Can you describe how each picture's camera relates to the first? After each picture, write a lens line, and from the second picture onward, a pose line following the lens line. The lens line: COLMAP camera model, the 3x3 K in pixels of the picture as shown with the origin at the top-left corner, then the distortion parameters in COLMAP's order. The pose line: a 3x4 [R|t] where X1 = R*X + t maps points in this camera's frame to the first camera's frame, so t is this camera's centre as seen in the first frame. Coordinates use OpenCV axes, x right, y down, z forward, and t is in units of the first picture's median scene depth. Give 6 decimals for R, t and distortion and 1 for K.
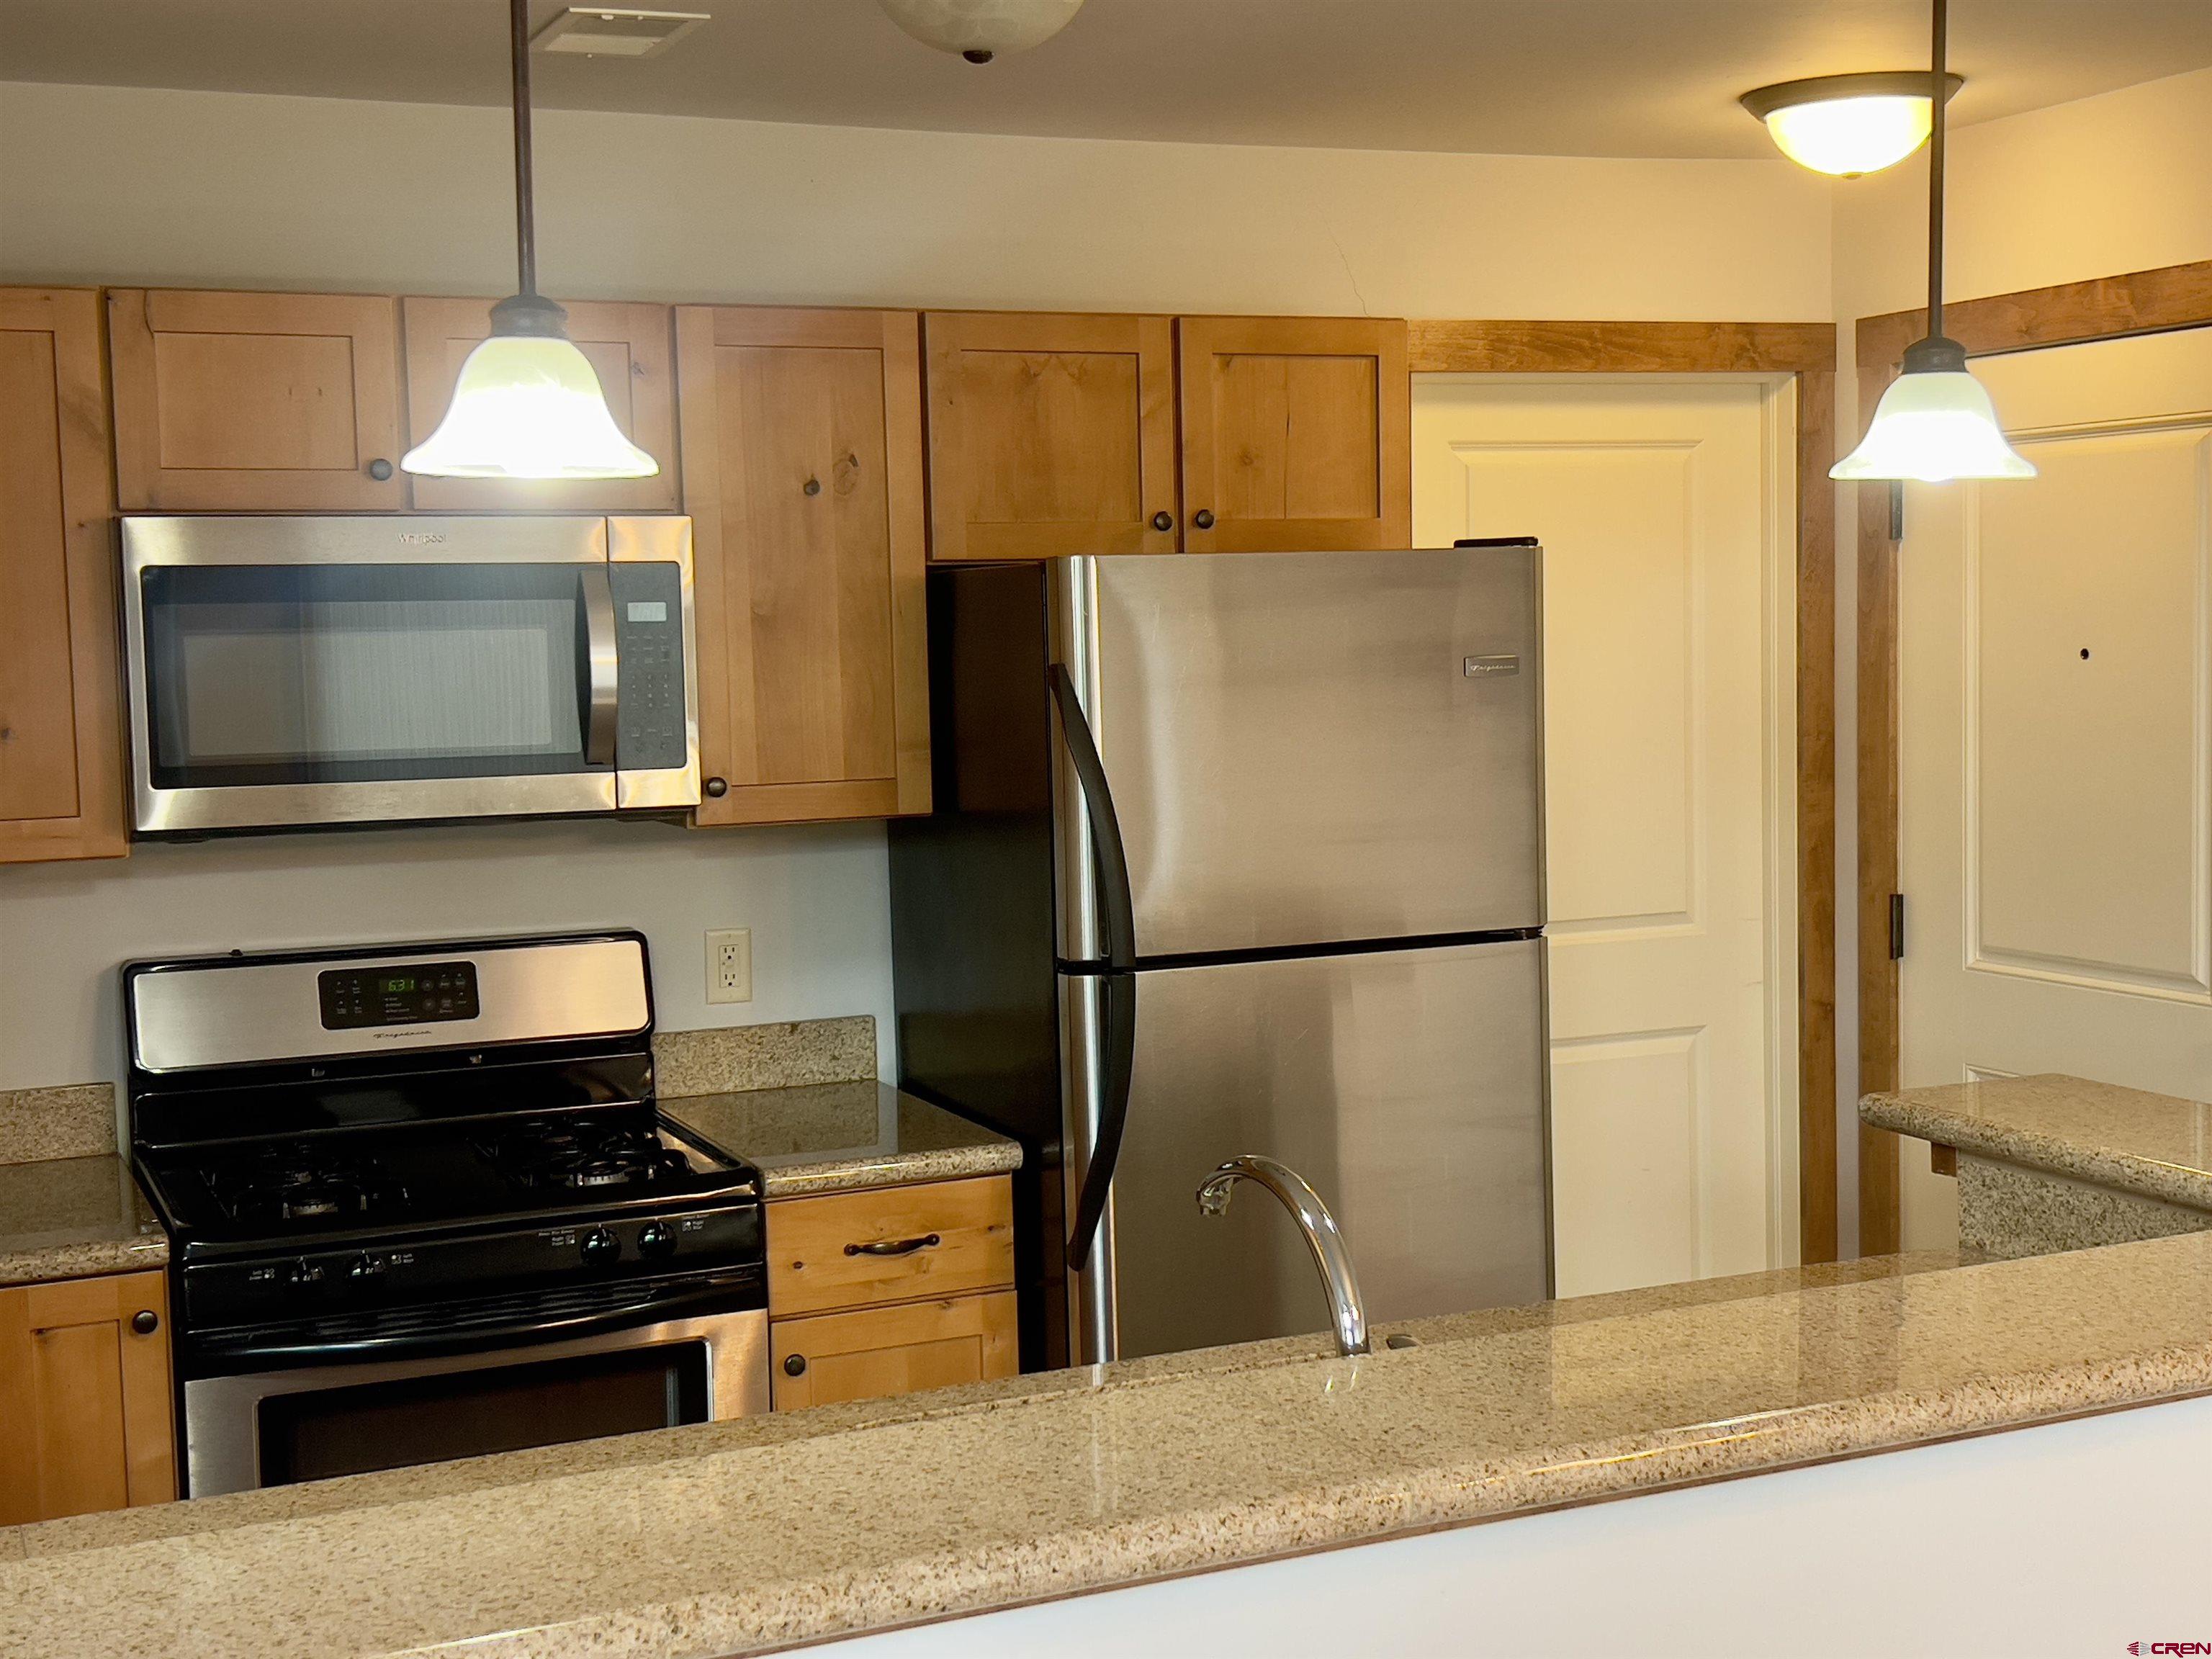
lens RADIAL K [[2797.2, 0, 1118.7], [0, 2797.2, 822.4], [0, 0, 1]] dist [-0.025655, 0.000000]
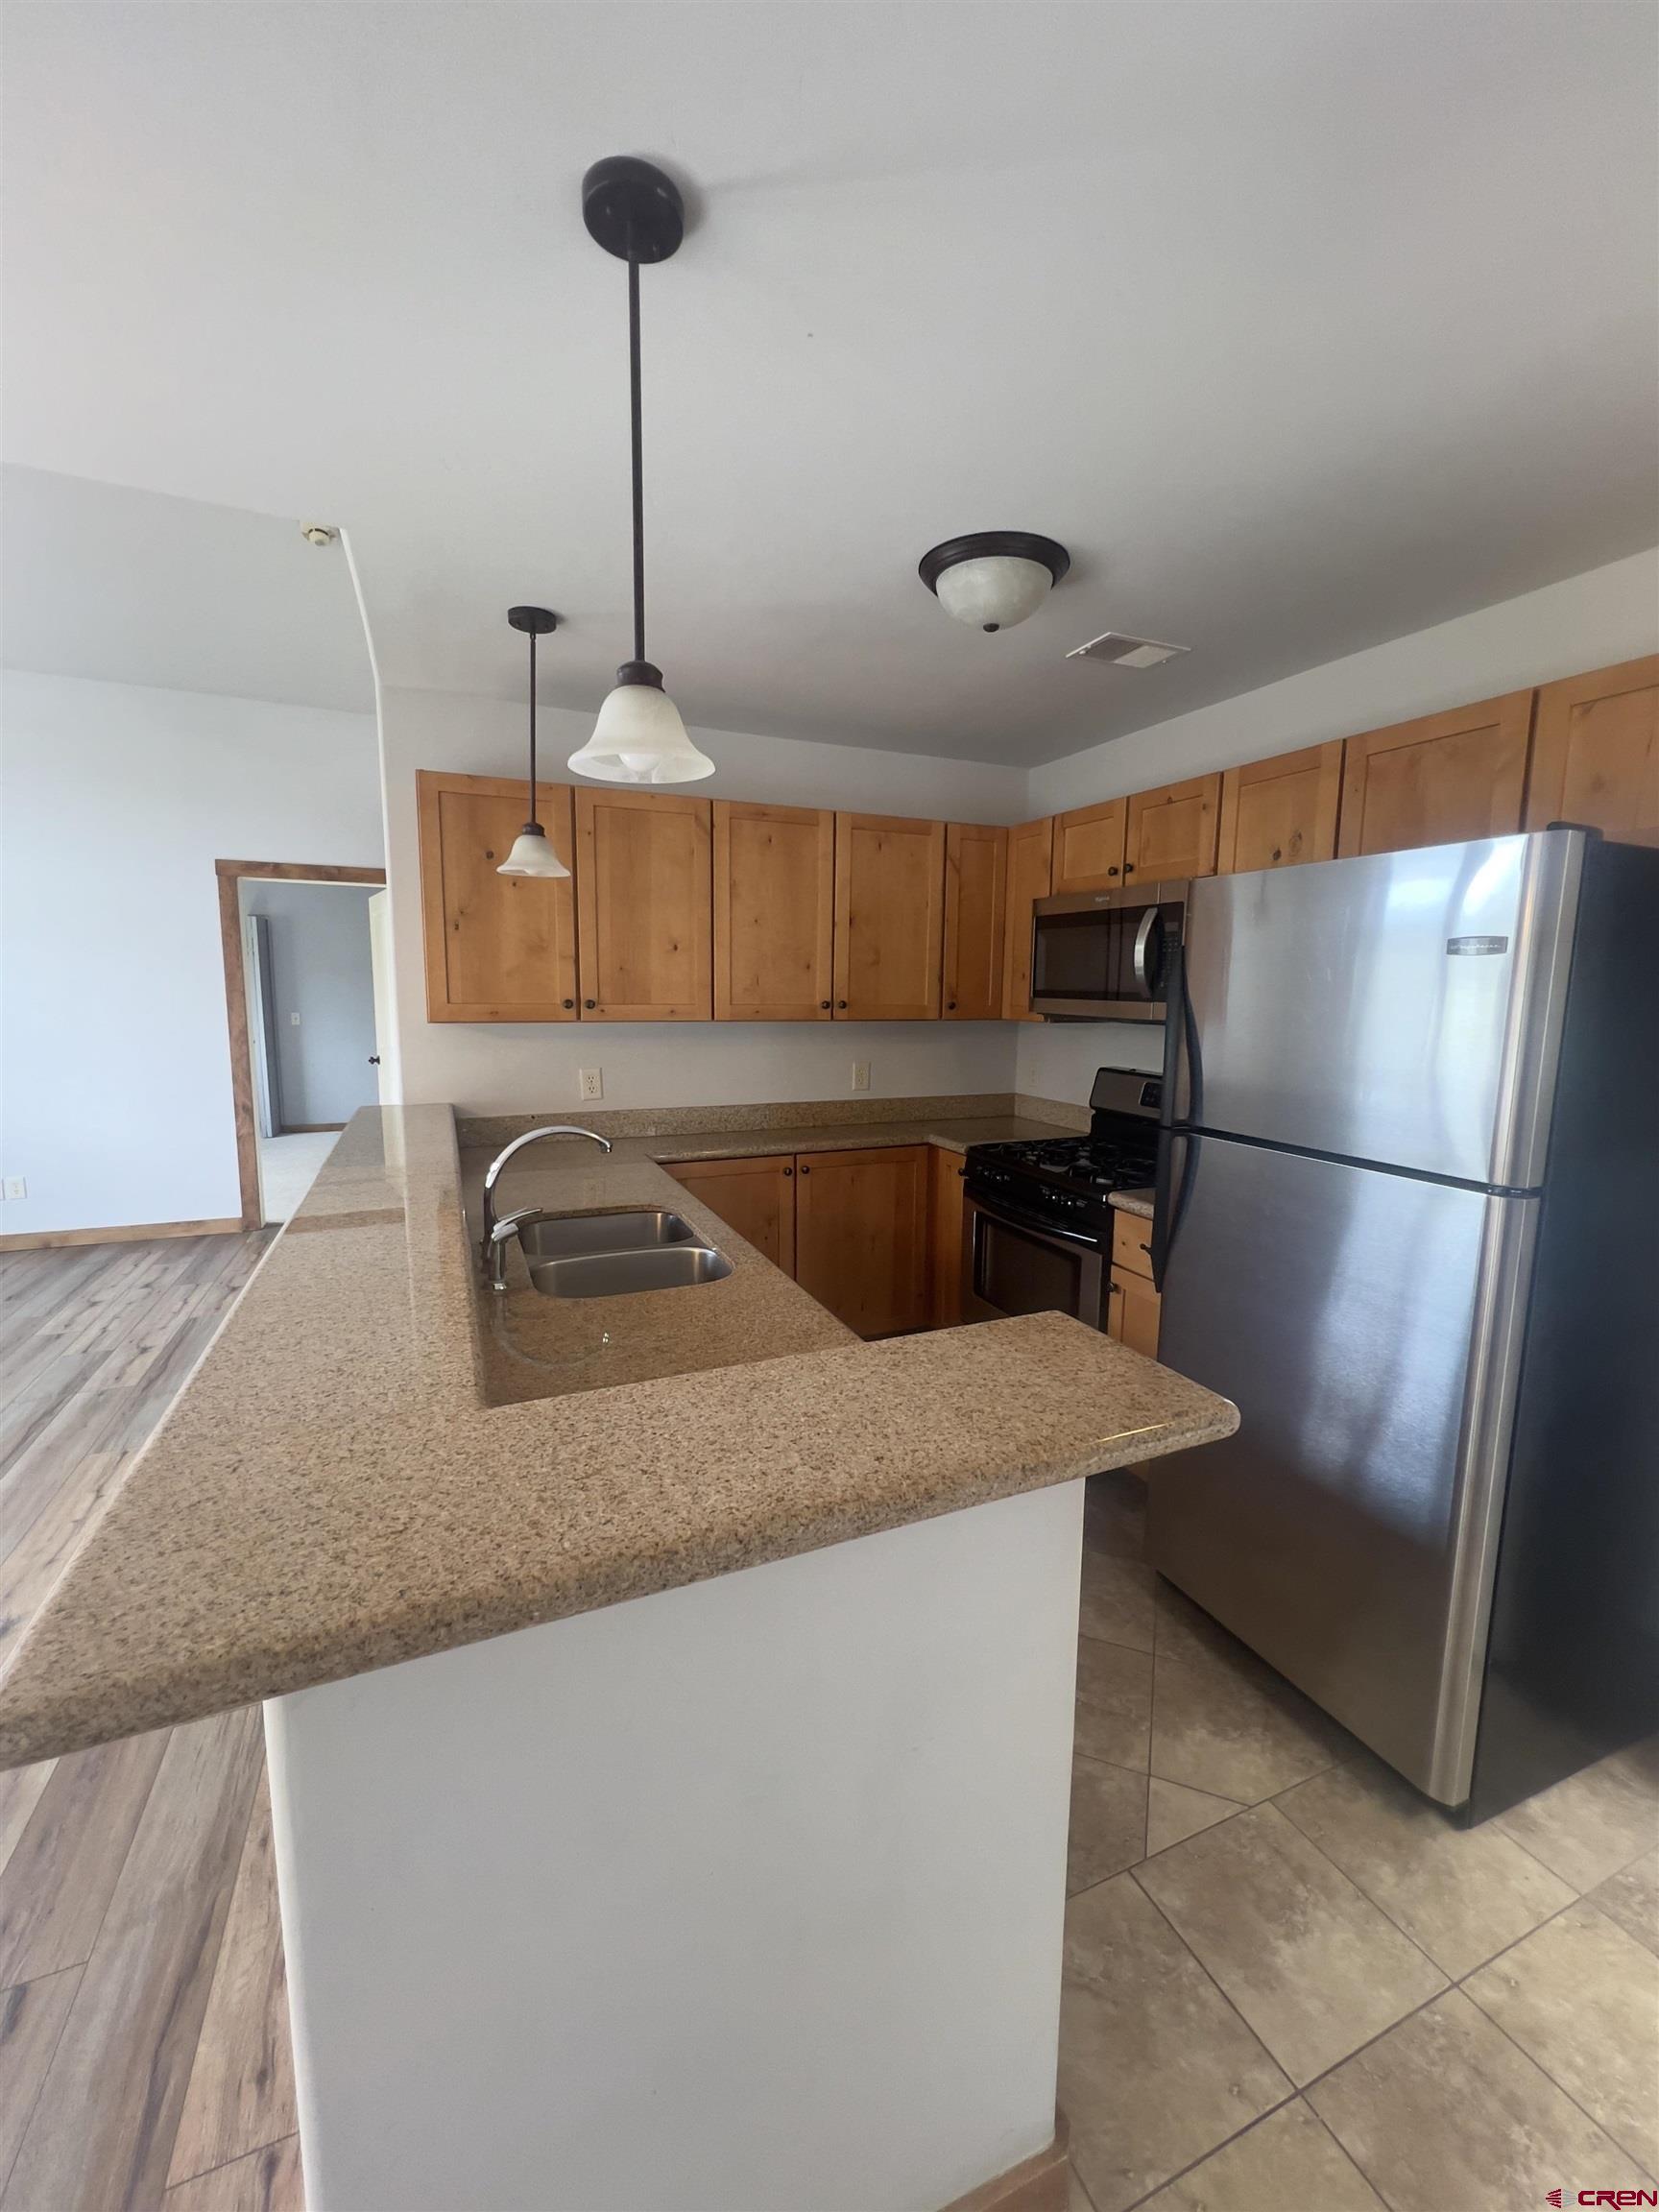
lens RADIAL K [[878.3, 0, 833.1], [0, 878.3, 1103.6], [0, 0, 1]] dist [-0.000817, 0.001213]
pose [[-0.008381, 0.160538, -0.986994, 0.480963], [-0.089931, 0.982908, 0.160637, -0.026968], [0.995913, 0.090108, 0.006199, 0.719617]]
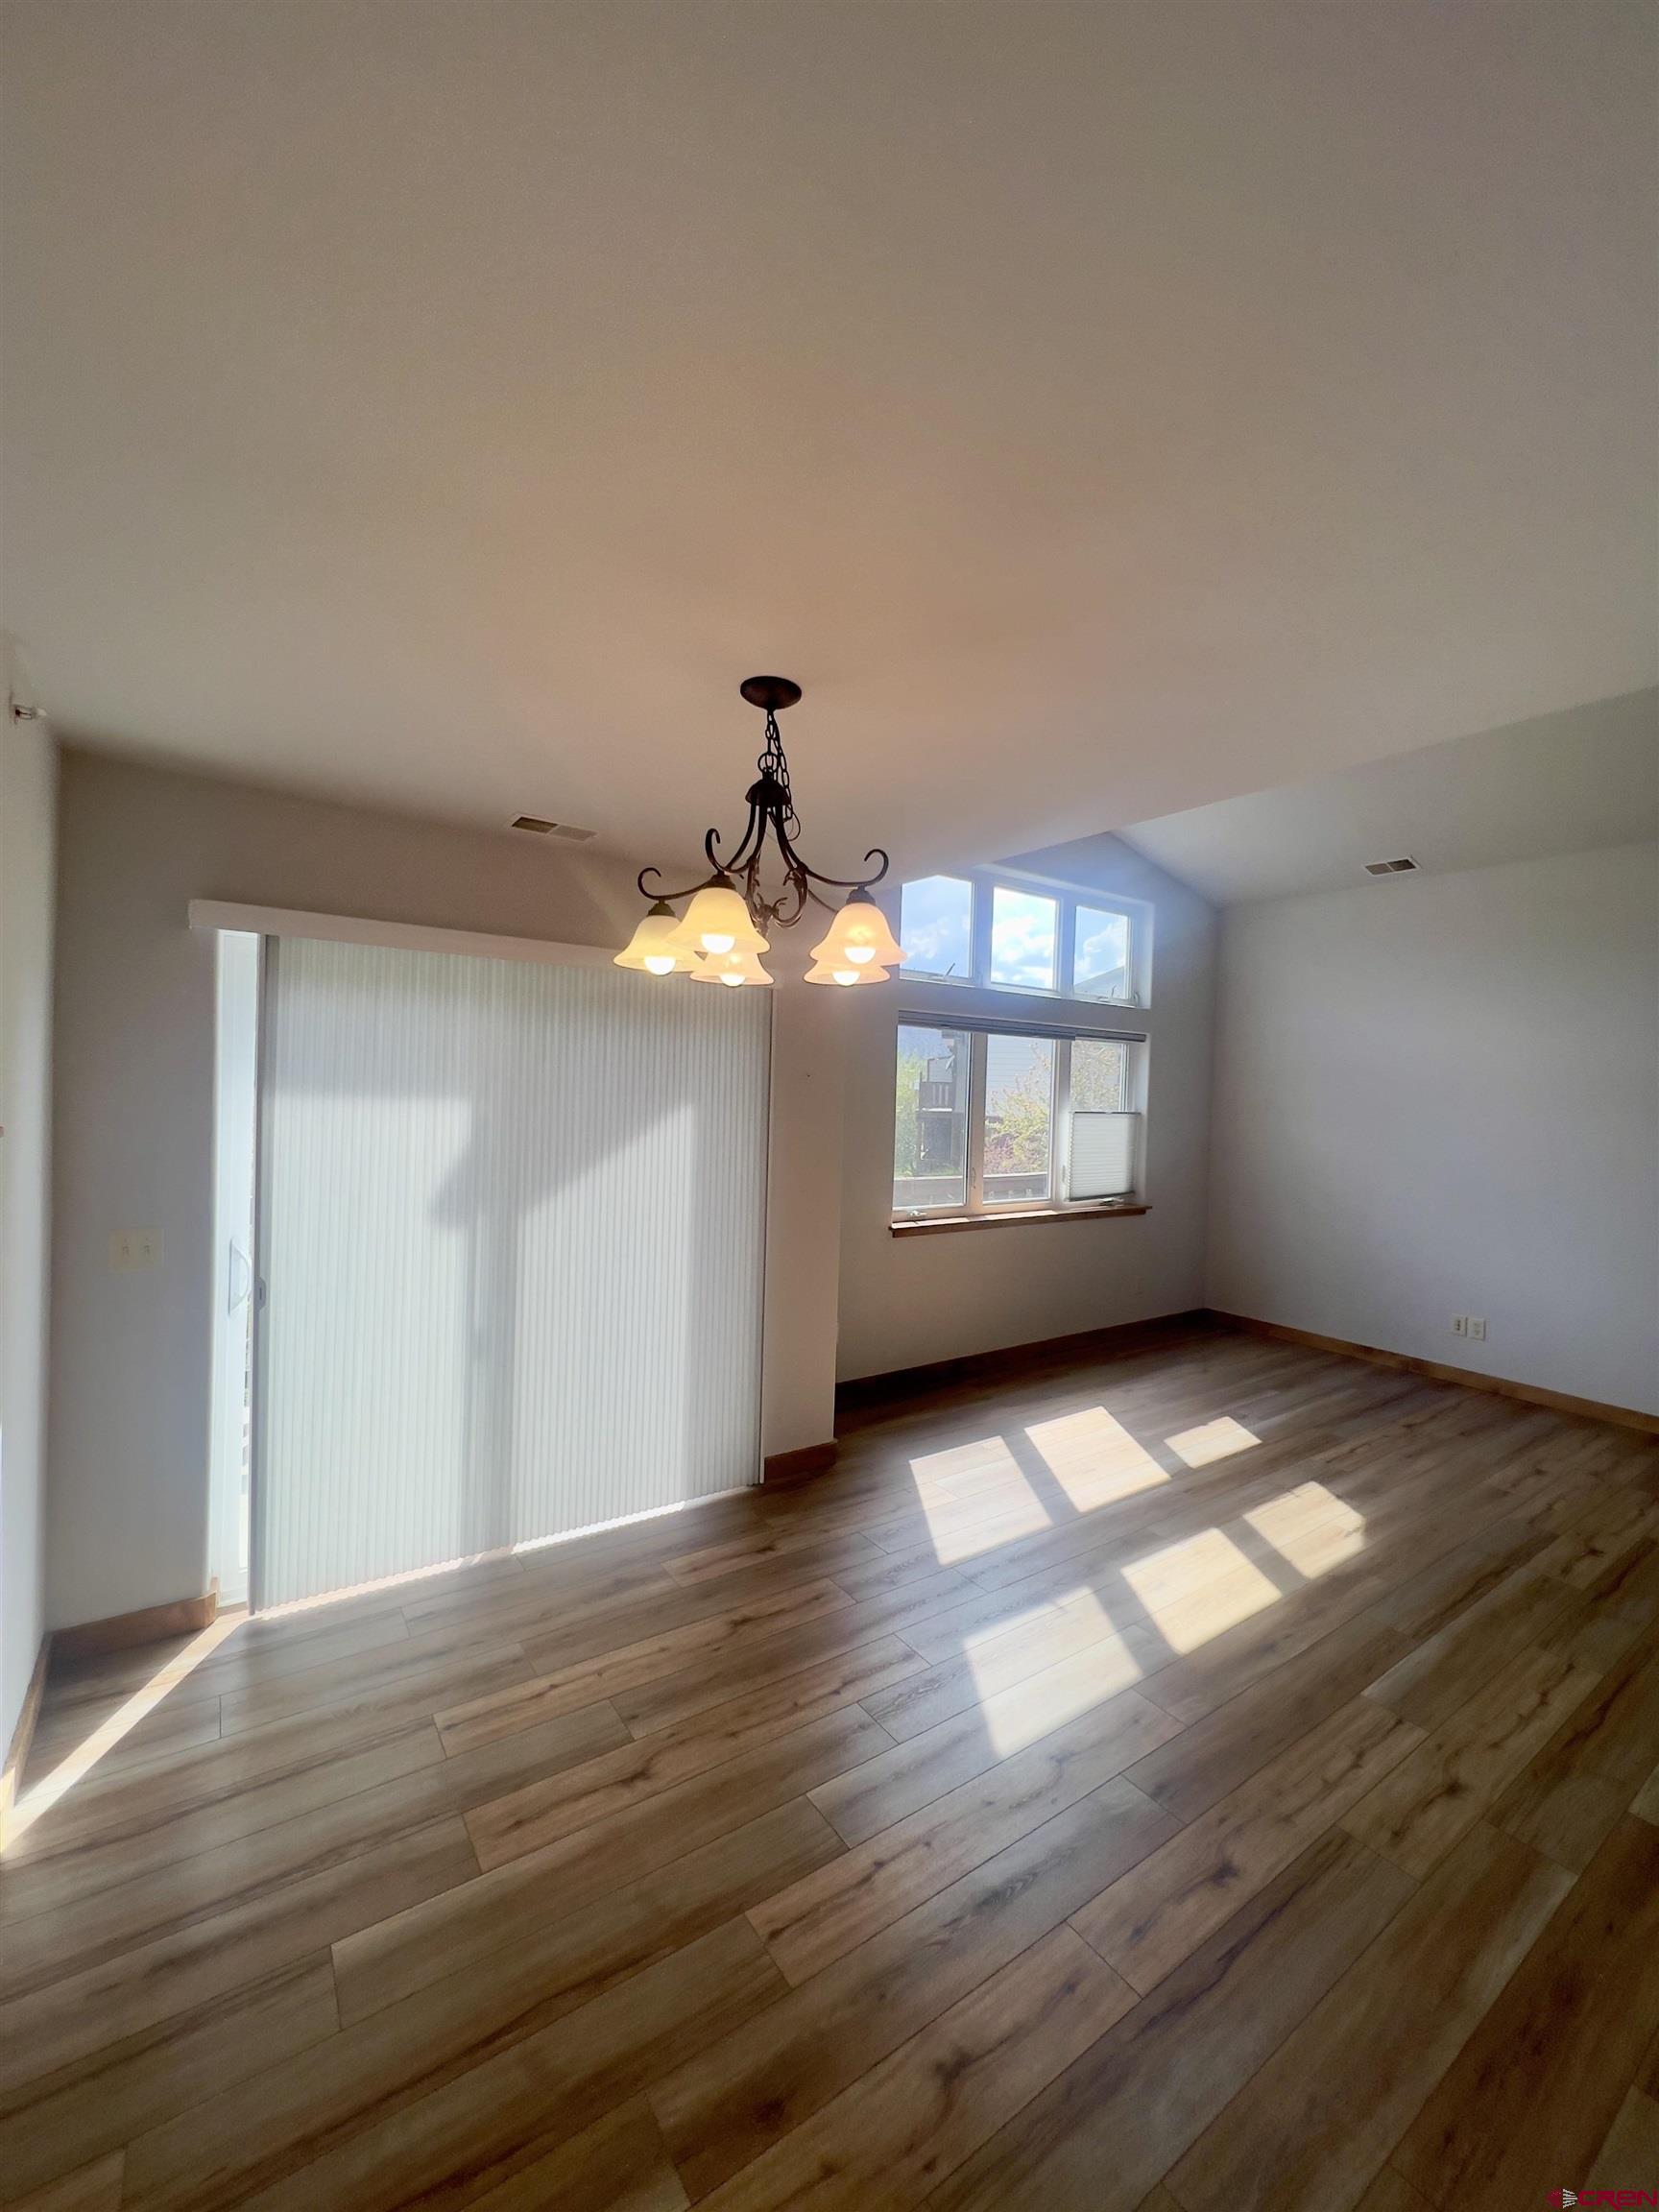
lens RADIAL K [[878.3, 0, 835.3], [0, 878.3, 1103.5], [0, 0, 1]] dist [-0.000817, 0.001213]
pose [[-0.981983, -0.000616, -0.188967, 0.495903], [-0.019163, 0.995164, 0.096340, -0.055200], [0.187994, 0.098225, -0.977246, 0.680461]]
